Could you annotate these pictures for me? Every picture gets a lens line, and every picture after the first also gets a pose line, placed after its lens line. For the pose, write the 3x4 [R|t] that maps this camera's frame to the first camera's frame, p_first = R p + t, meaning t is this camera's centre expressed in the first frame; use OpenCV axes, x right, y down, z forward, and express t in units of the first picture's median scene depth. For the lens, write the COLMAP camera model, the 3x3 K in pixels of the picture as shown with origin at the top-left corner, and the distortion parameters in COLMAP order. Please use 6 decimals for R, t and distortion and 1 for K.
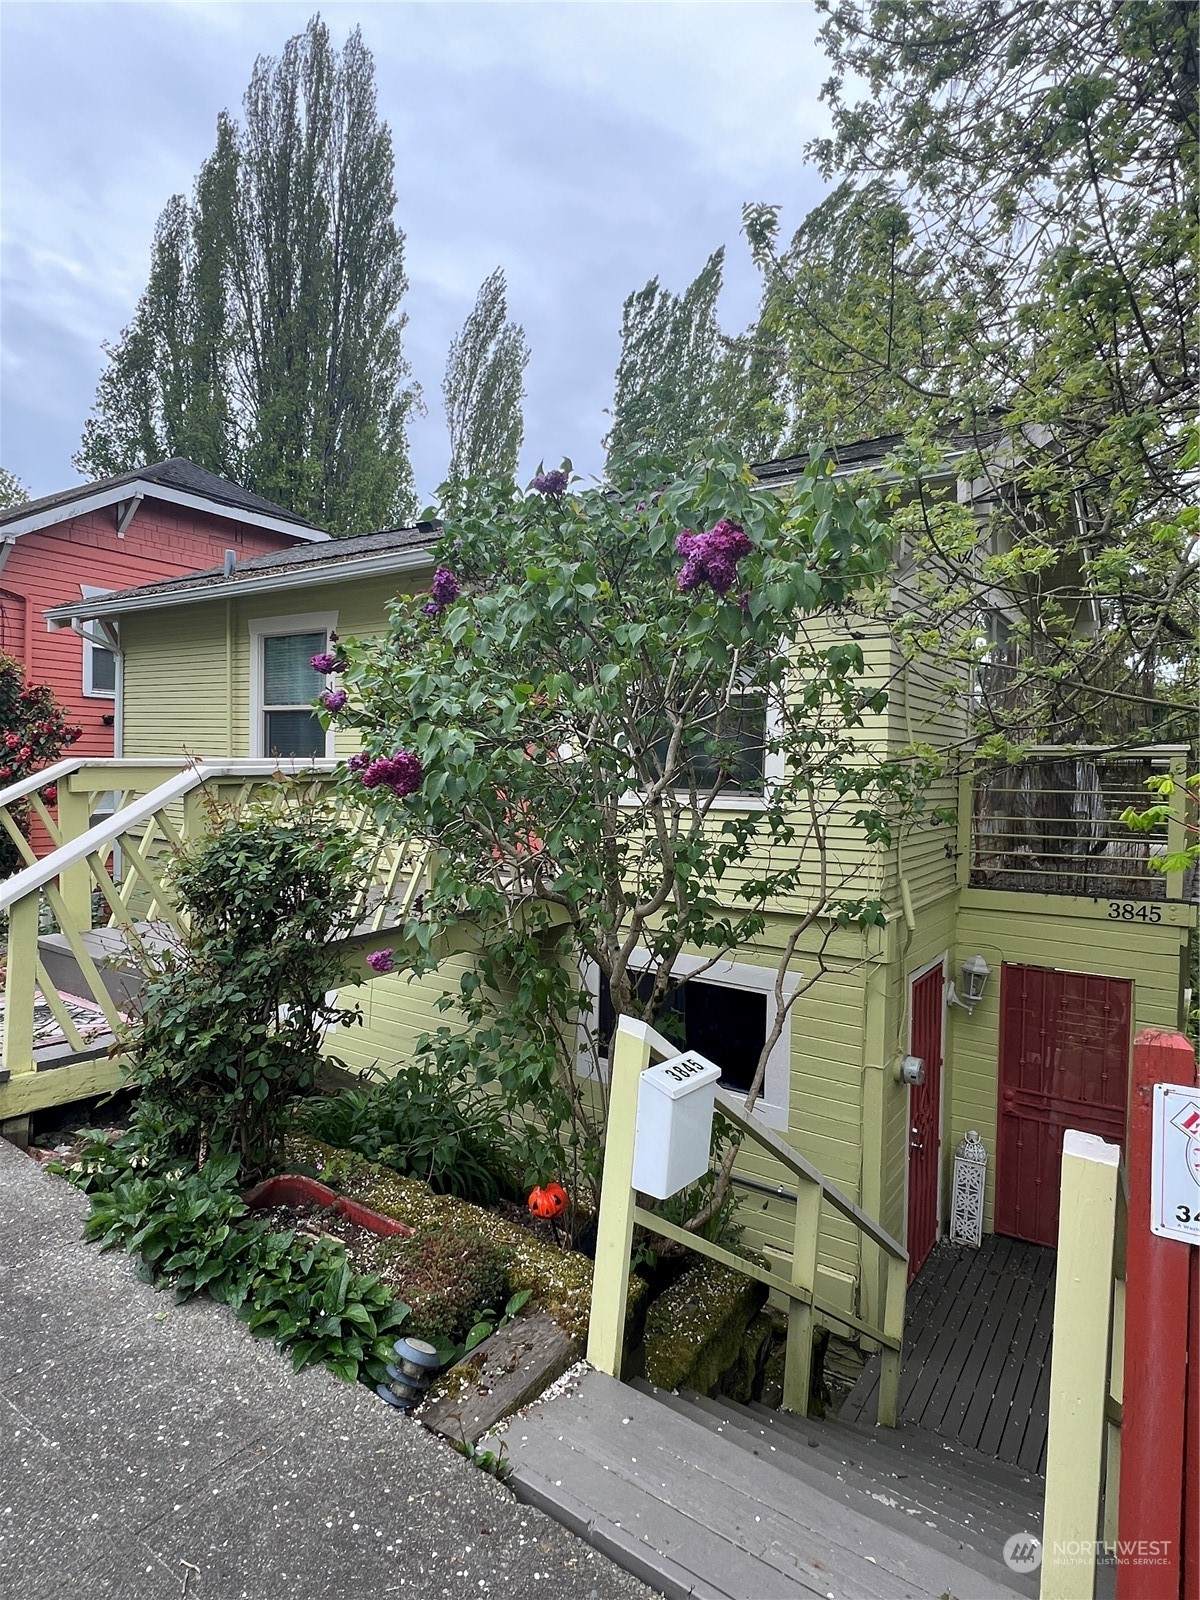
lens RADIAL K [[882.9, 0, 597.8], [0, 882.9, 795.9], [0, 0, 1]] dist [-0.008348, -0.003216]
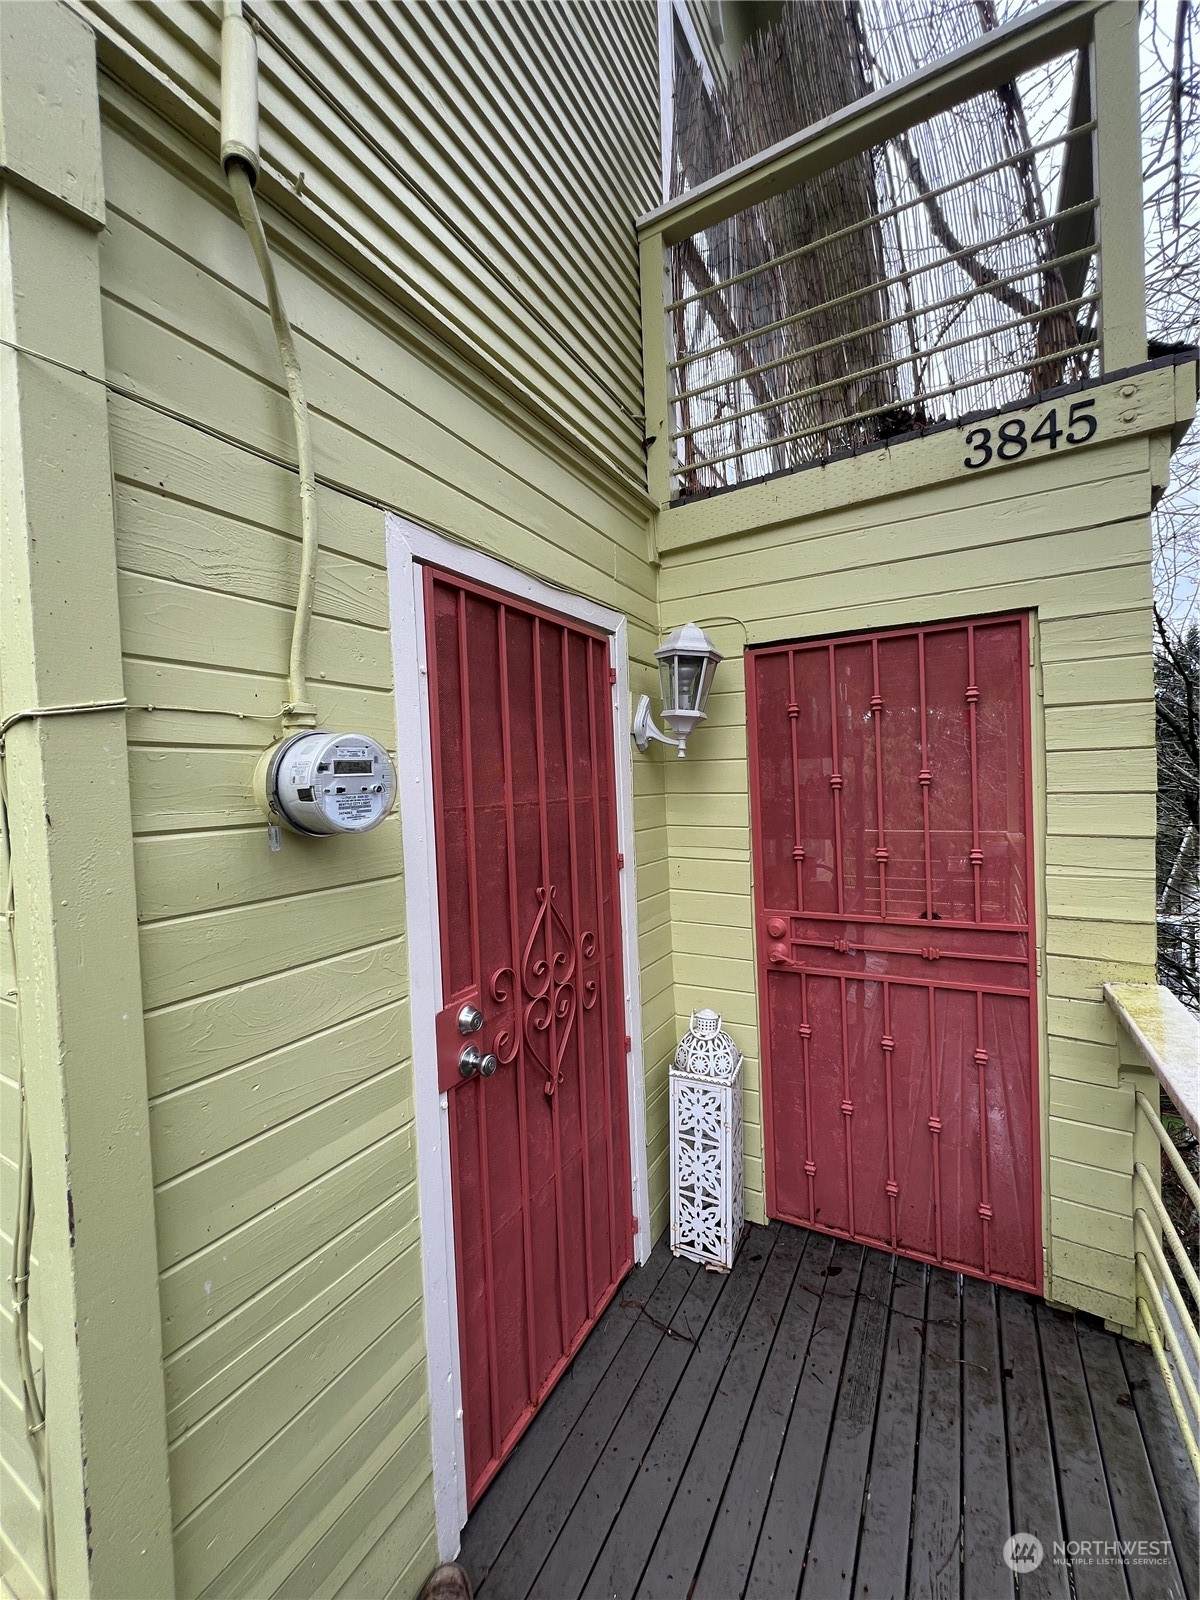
lens RADIAL K [[639.3, 0, 599.7], [0, 639.3, 798.9], [0, 0, 1]] dist [0.000443, 0.000022]
pose [[0.994539, -0.055558, 0.088352, 0.352091], [0.056560, 0.998360, -0.008874, 0.272818], [-0.087714, 0.013823, 0.996050, 0.676673]]
